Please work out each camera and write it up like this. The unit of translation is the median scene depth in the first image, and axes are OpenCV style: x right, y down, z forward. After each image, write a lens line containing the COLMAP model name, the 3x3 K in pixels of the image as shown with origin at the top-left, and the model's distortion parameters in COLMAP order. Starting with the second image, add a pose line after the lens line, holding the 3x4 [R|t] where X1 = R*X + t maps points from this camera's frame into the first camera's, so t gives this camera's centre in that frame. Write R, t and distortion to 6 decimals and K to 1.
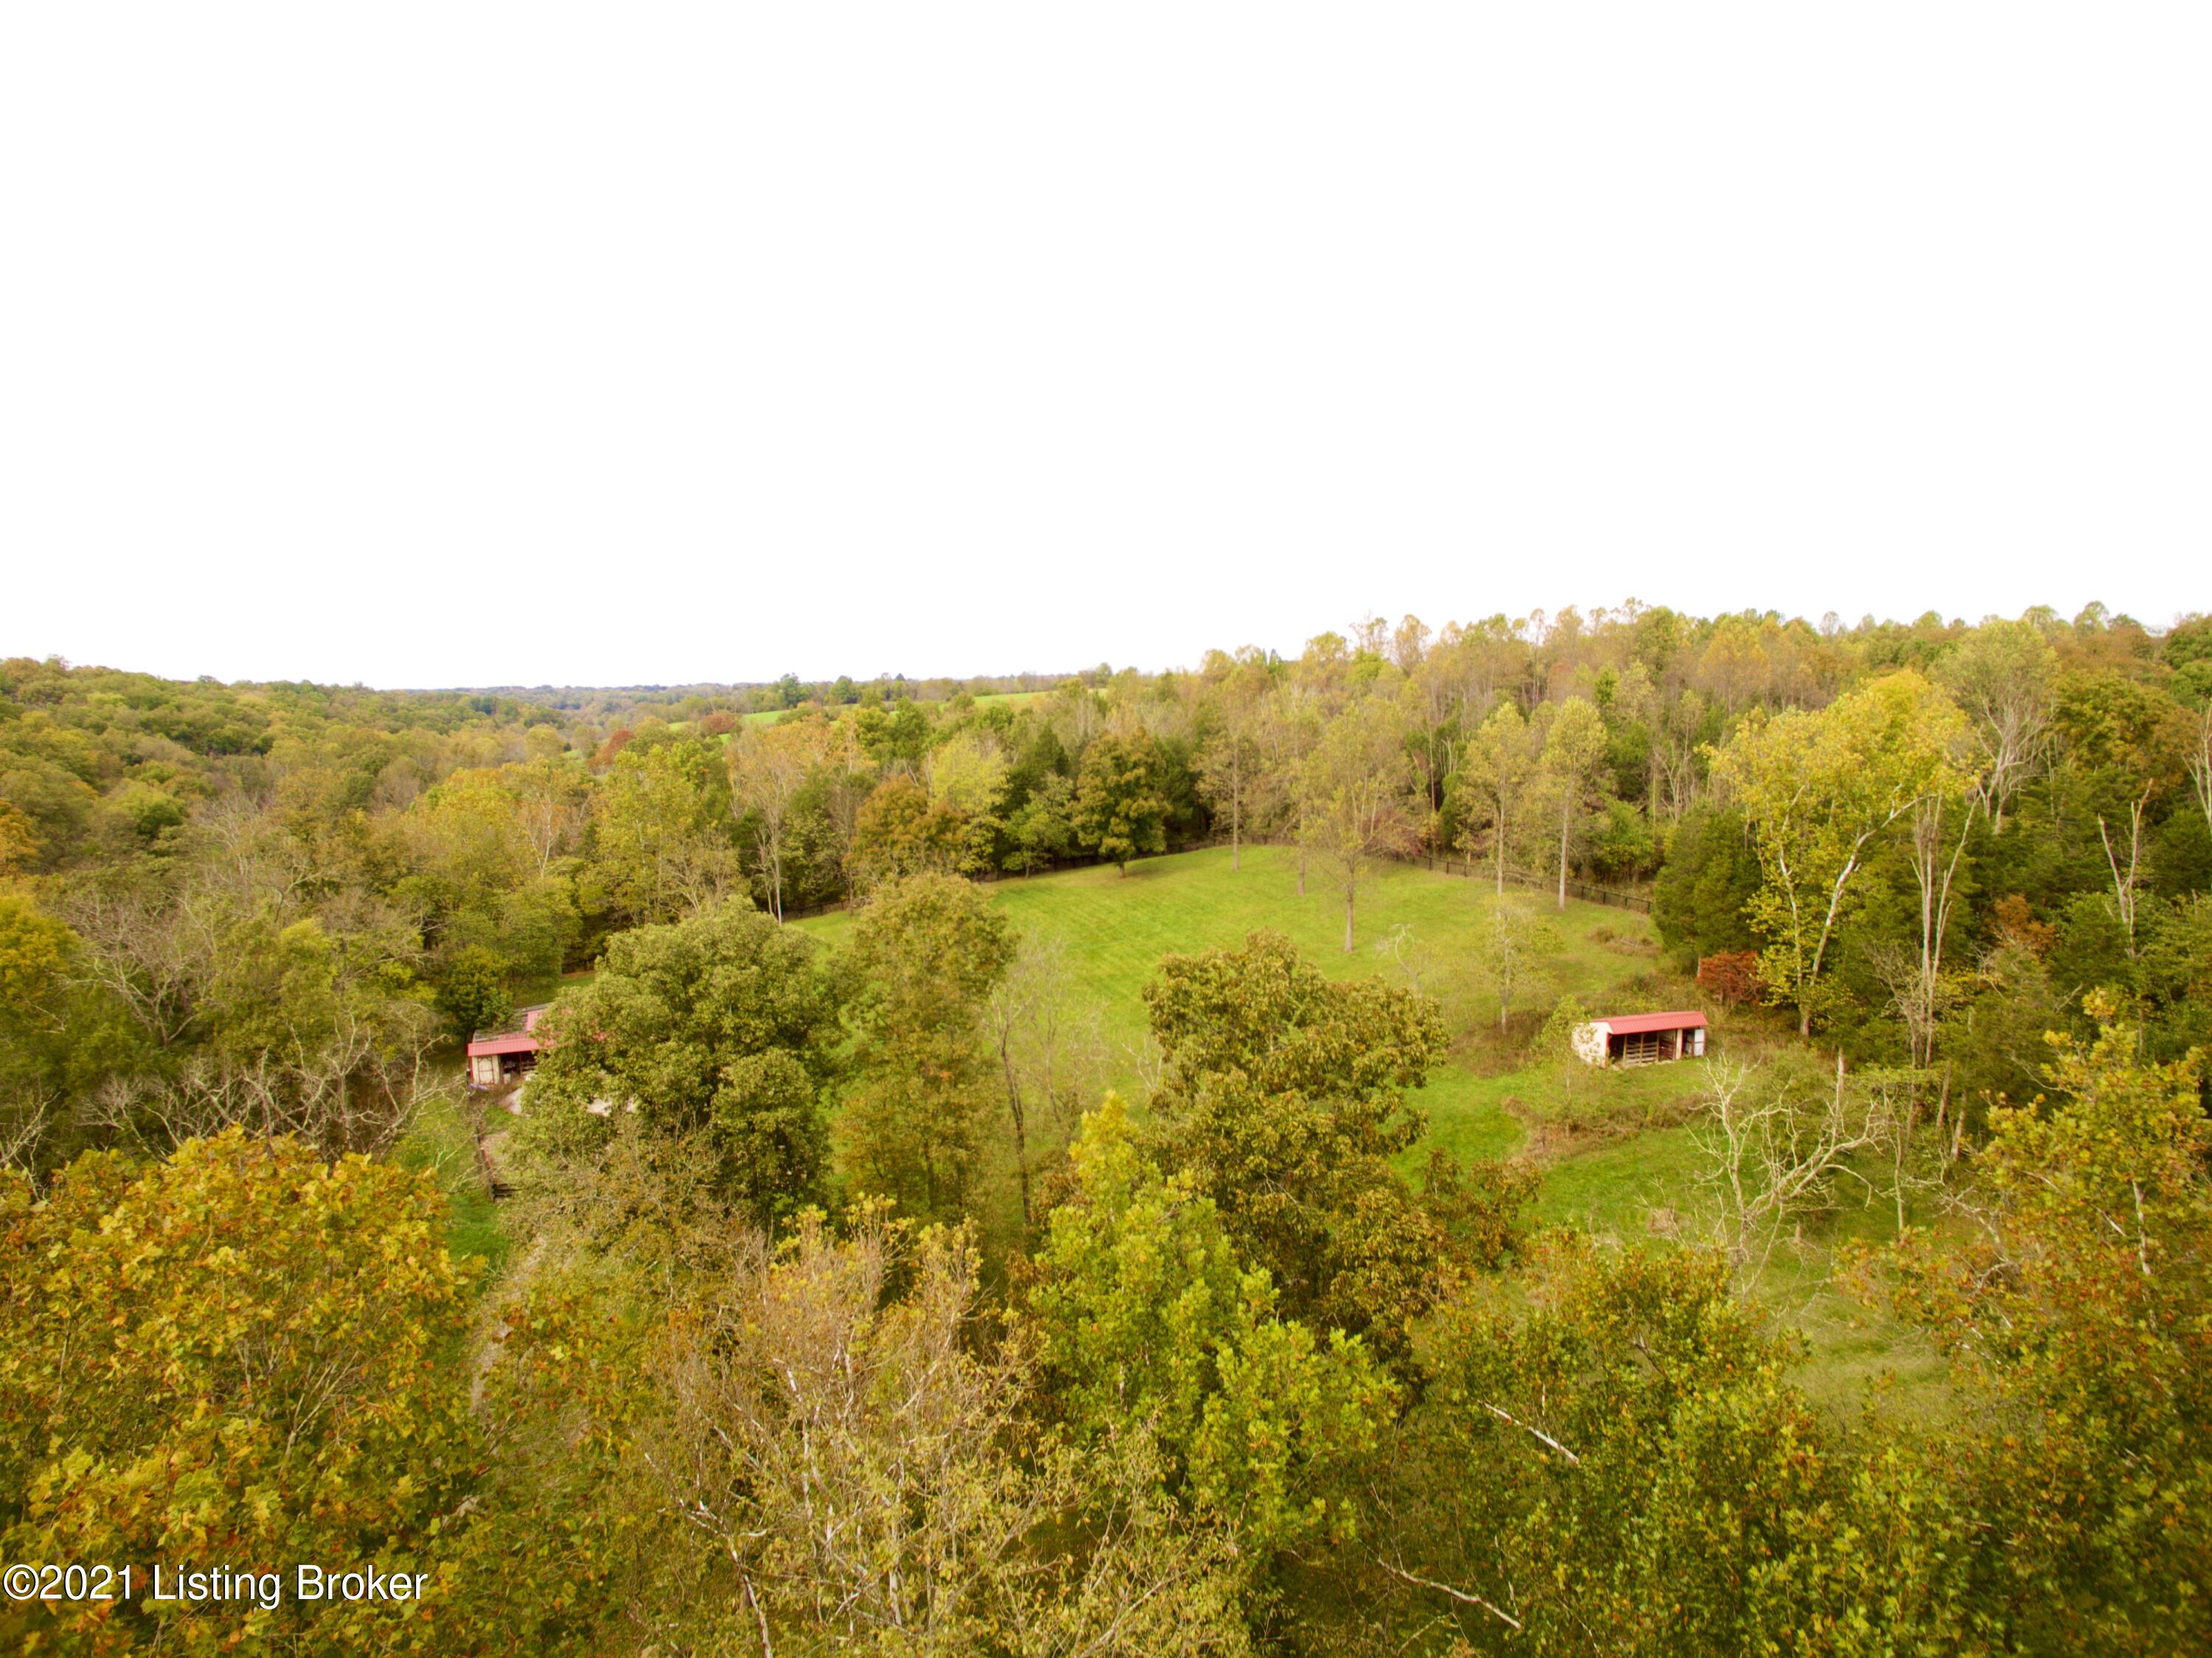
lens RADIAL K [[1294.0, 0, 1113.7], [0, 1294.0, 826.6], [0, 0, 1]] dist [-0.121970, 0.087791]
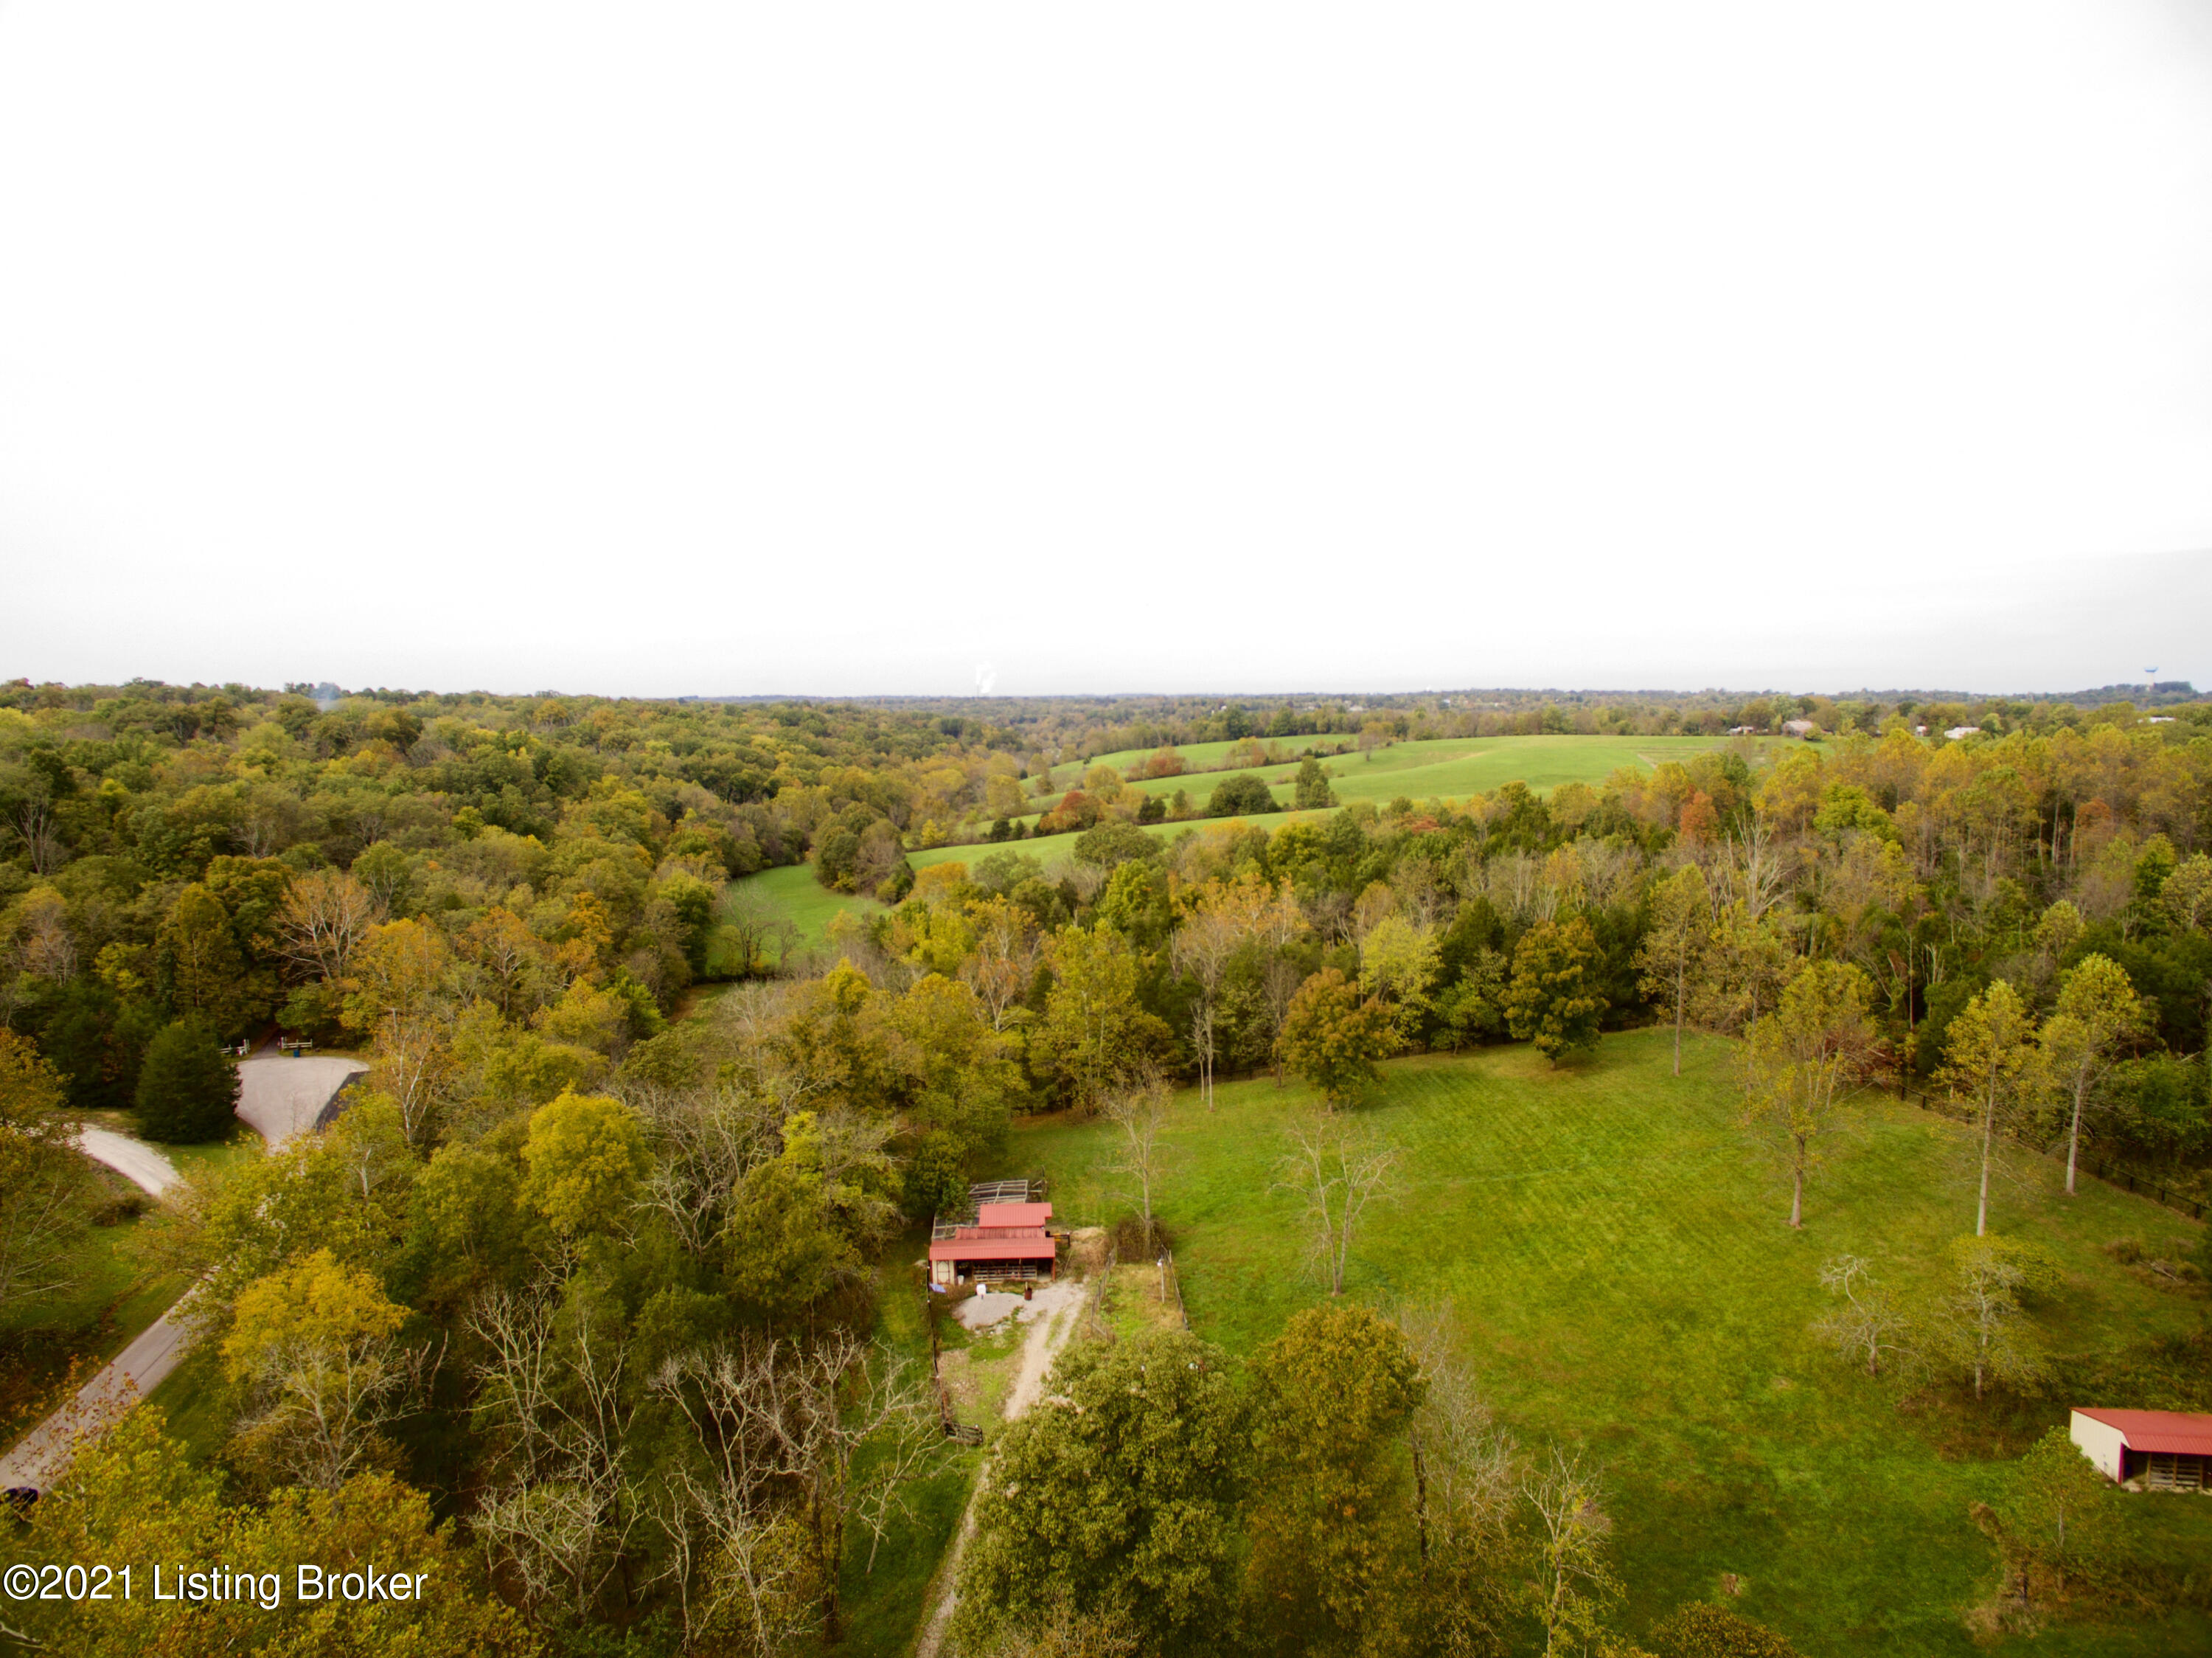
lens RADIAL K [[1294.0, 0, 1113.7], [0, 1294.0, 826.6], [0, 0, 1]] dist [-0.121970, 0.087791]
pose [[0.943632, 0.036194, -0.329013, 0.002544], [-0.038892, 0.999242, -0.001620, -0.133473], [0.328705, 0.014325, 0.944324, -0.018590]]
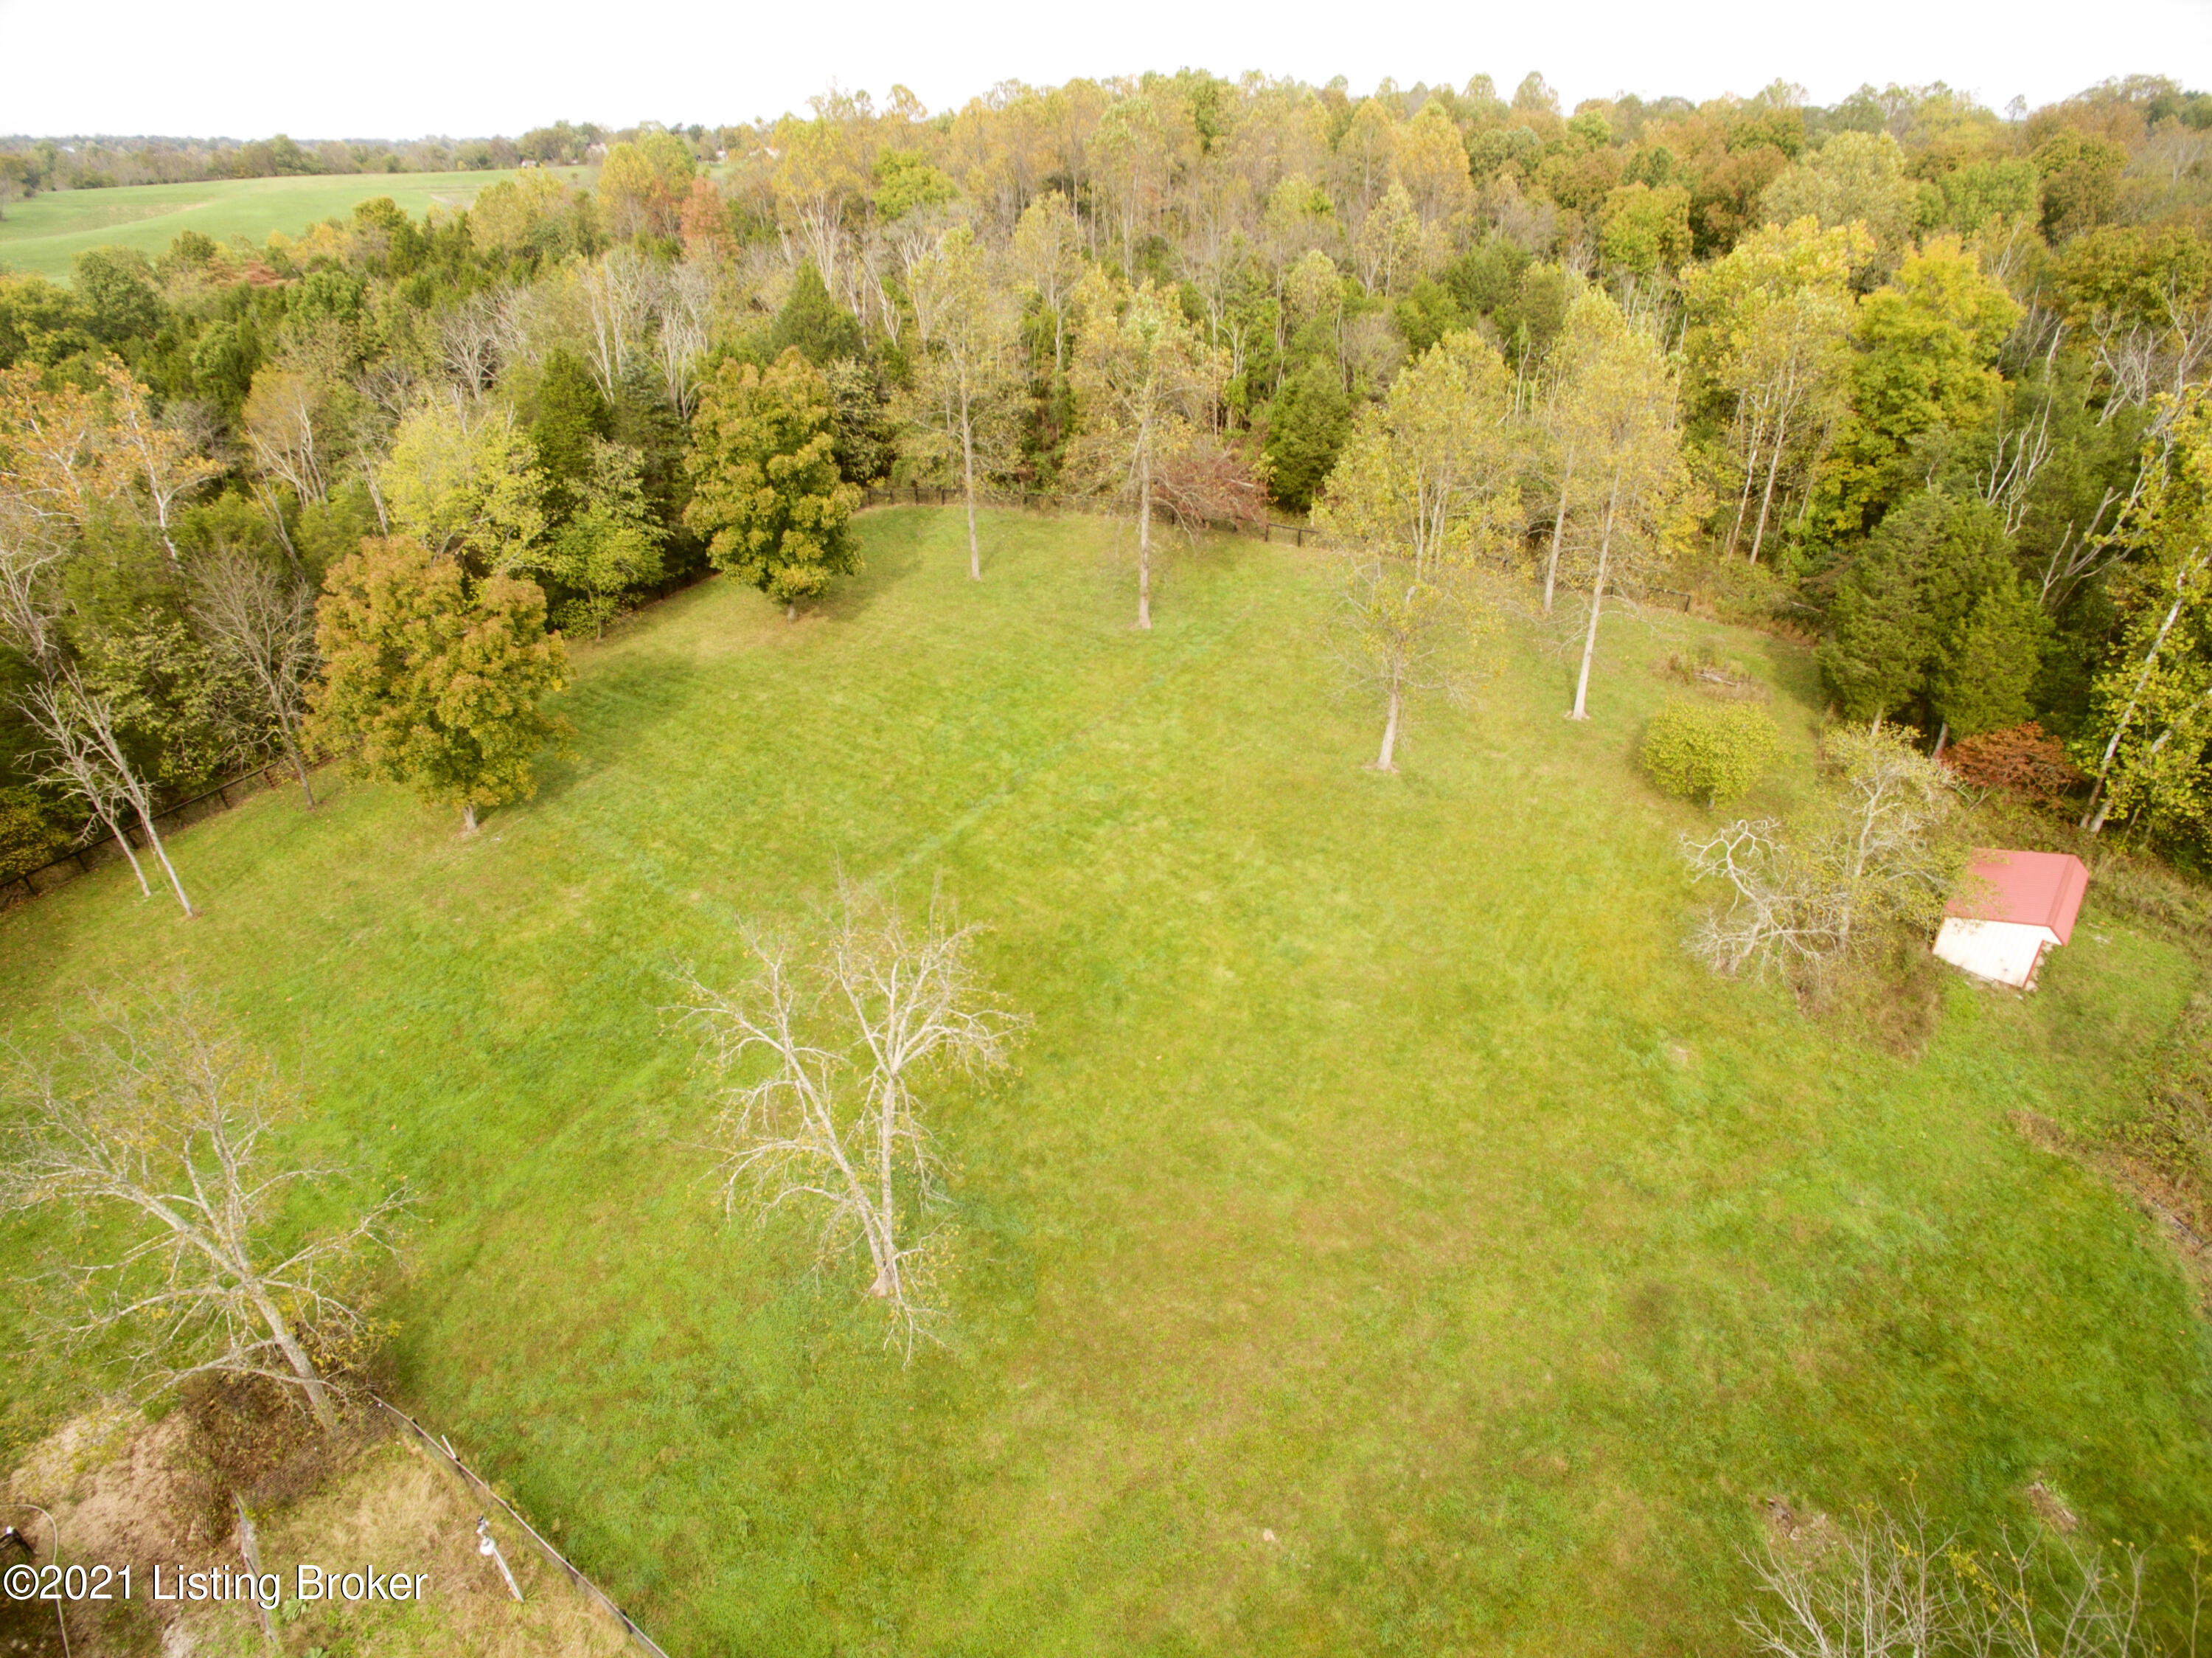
lens RADIAL K [[1294.0, 0, 1113.7], [0, 1294.0, 826.6], [0, 0, 1]] dist [-0.121970, 0.087791]
pose [[0.848552, -0.256654, 0.462697, -0.167495], [0.061919, 0.916637, 0.394895, -0.098166], [-0.525476, -0.306439, 0.793706, 0.447292]]
